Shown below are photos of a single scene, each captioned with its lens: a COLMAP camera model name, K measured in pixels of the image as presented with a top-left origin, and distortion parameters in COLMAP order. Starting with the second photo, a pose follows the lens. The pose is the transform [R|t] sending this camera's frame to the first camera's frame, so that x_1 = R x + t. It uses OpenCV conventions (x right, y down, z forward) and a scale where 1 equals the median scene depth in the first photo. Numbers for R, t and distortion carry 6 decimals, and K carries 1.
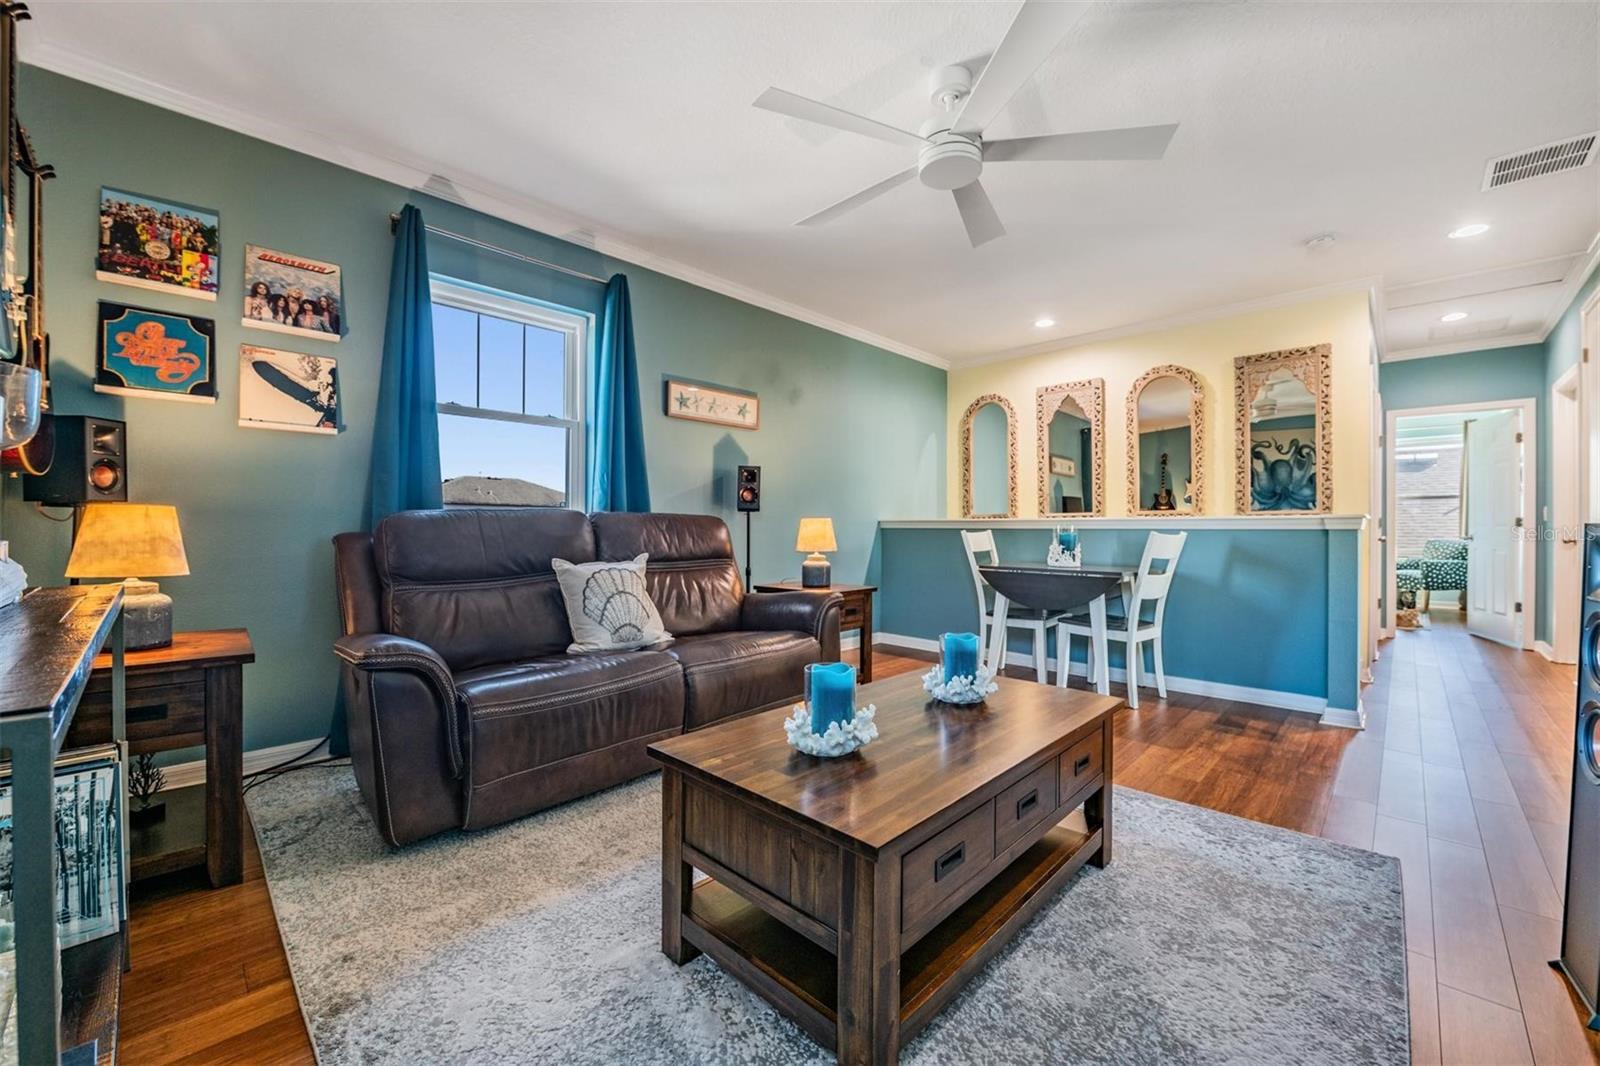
lens RADIAL K [[634.1, 0, 809.7], [0, 634.1, 529.3], [0, 0, 1]] dist [-0.016359, -0.001004]
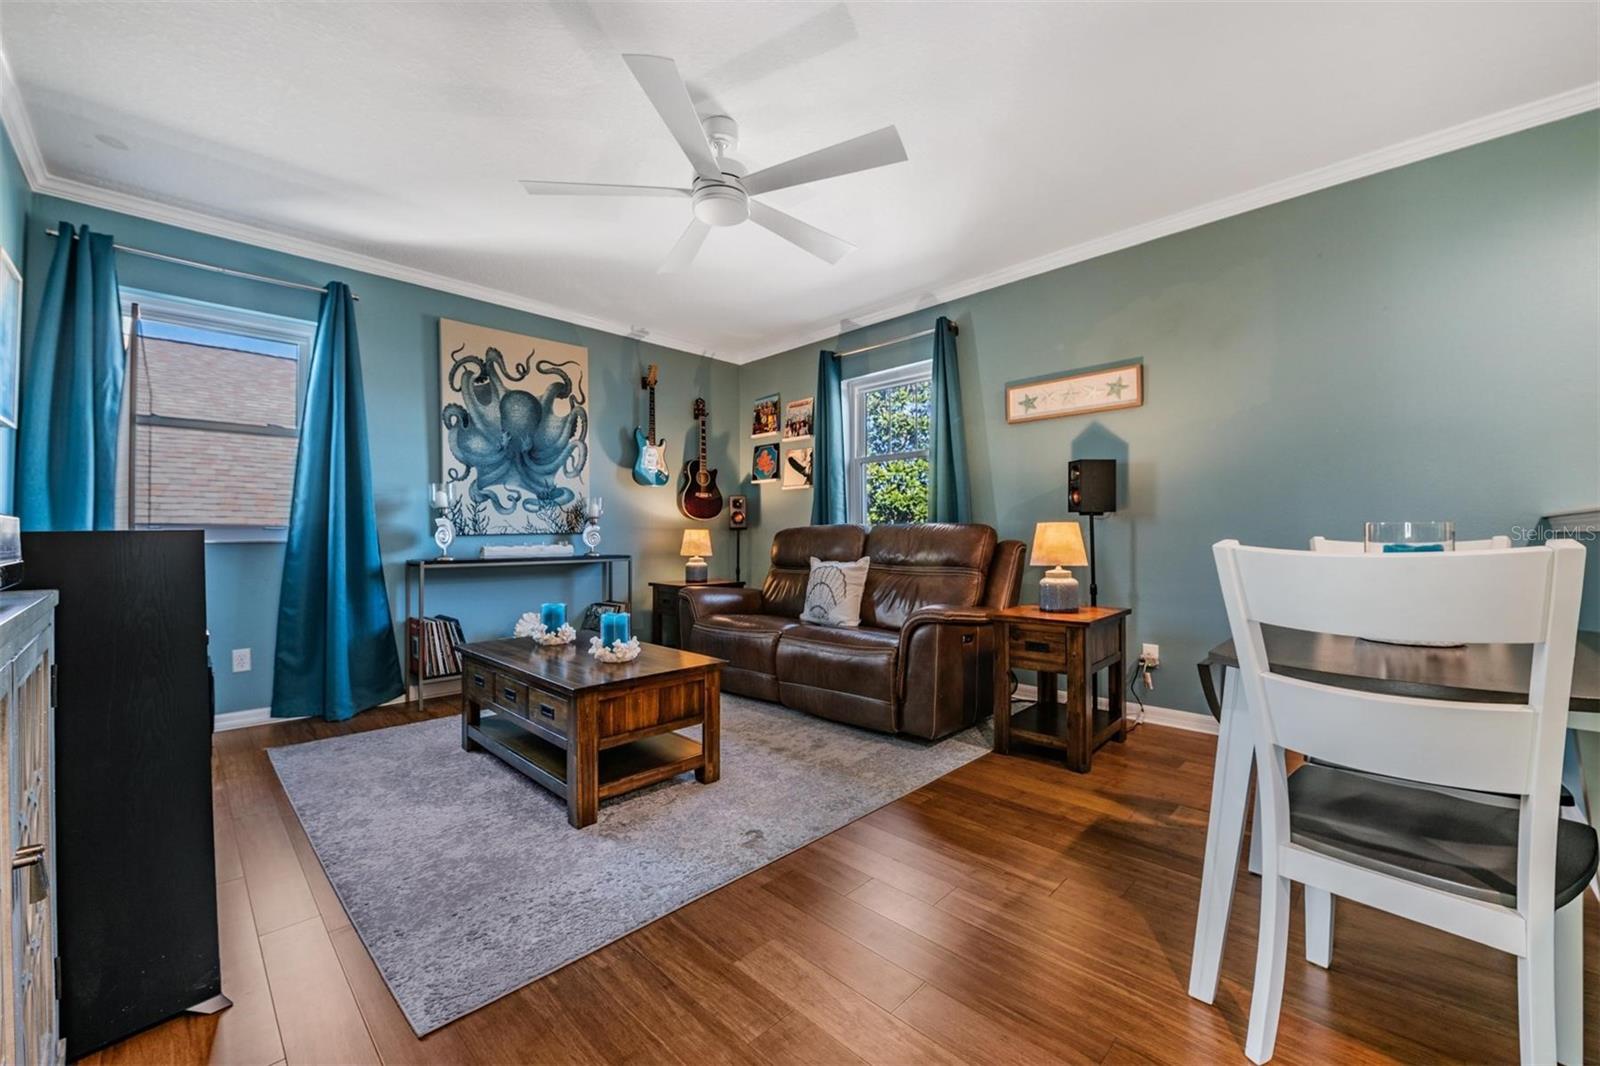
lens RADIAL K [[634.1, 0, 810.0], [0, 634.1, 537.4], [0, 0, 1]] dist [-0.016359, -0.001004]
pose [[-0.013361, 0.002027, -0.999909, 1.254321], [0.010539, 0.999943, 0.001886, -0.005928], [0.999855, -0.010513, -0.013382, 1.115070]]
